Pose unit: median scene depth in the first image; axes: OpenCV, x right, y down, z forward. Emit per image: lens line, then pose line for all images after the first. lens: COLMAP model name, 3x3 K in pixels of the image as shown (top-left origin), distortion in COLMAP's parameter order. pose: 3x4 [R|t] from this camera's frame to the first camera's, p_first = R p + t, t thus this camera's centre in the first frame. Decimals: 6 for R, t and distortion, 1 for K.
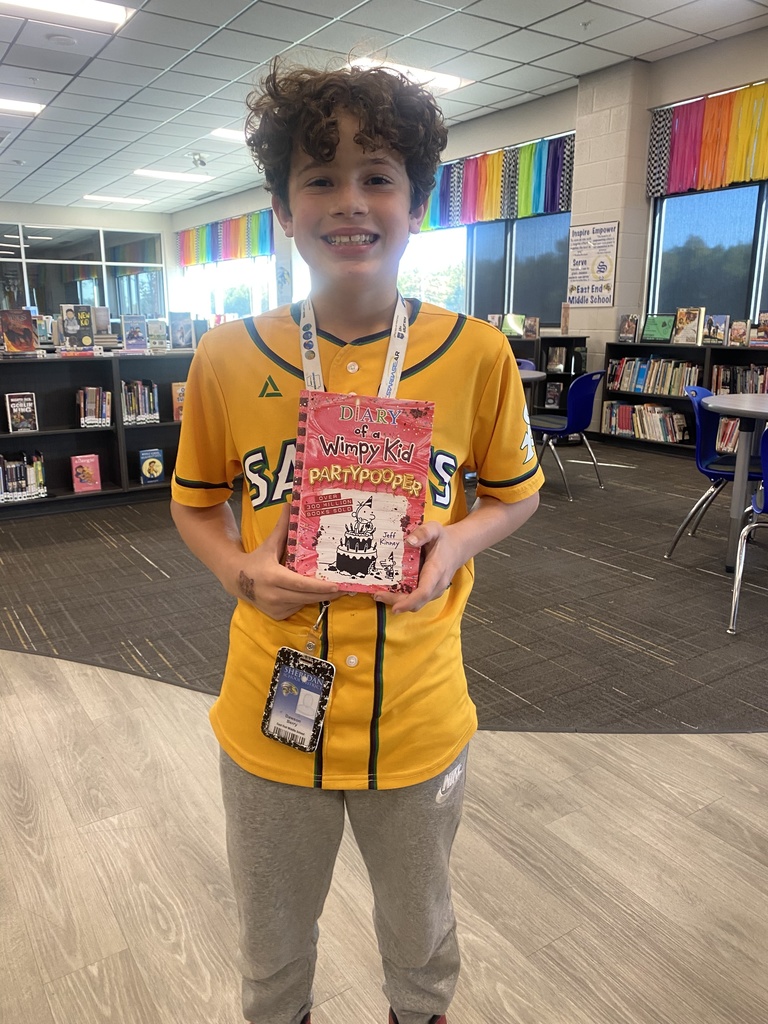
lens RADIAL K [[776.3, 0, 376.7], [0, 776.3, 506.0], [0, 0, 1]] dist [0.024050, -0.032606]
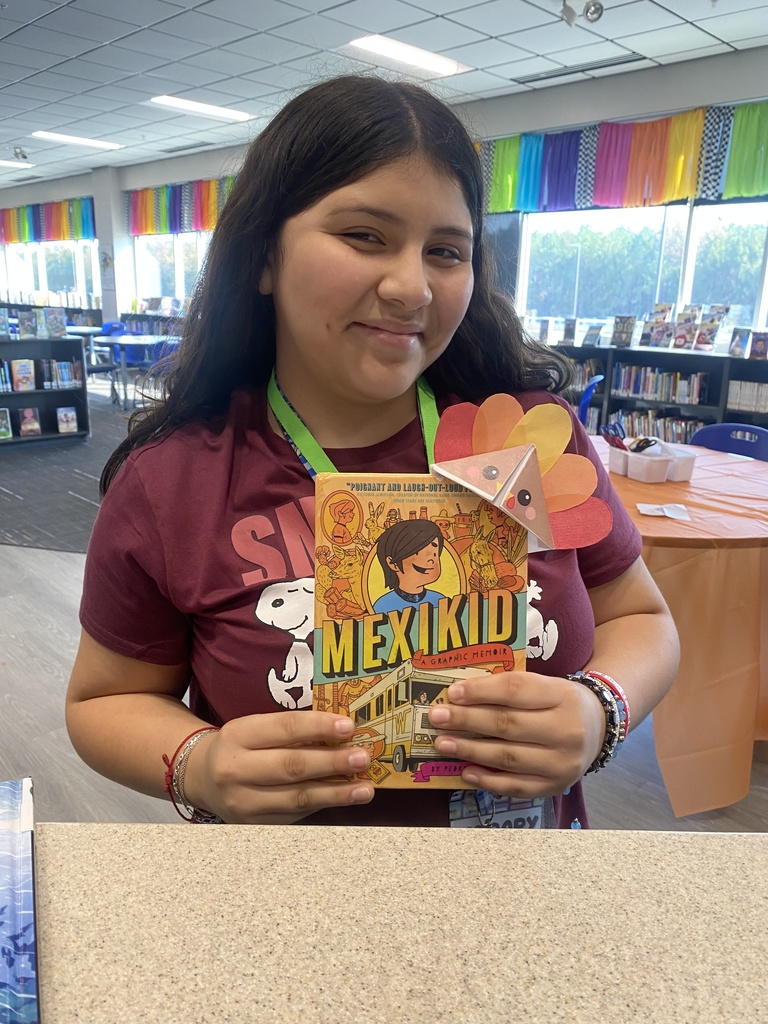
lens RADIAL K [[776.3, 0, 383.1], [0, 776.3, 505.9], [0, 0, 1]] dist [0.024050, -0.032606]
pose [[0.978341, -0.030886, 0.204684, 0.049176], [0.024495, 0.999132, 0.033683, 0.040985], [-0.205547, -0.027939, 0.978248, -0.302368]]
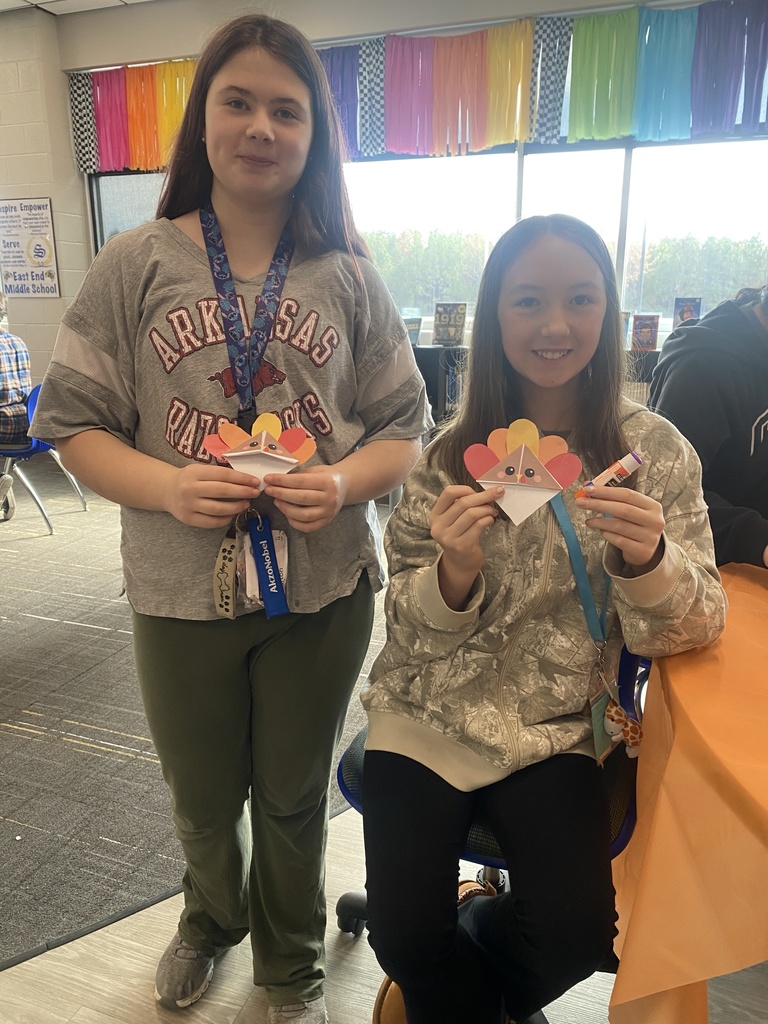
lens RADIAL K [[776.3, 0, 378.4], [0, 776.3, 511.3], [0, 0, 1]] dist [0.024050, -0.032606]
pose [[0.804266, -0.153219, 0.574177, 0.058135], [0.138441, 0.987915, 0.069706, -0.035048], [-0.577919, 0.023427, 0.815758, 0.100523]]
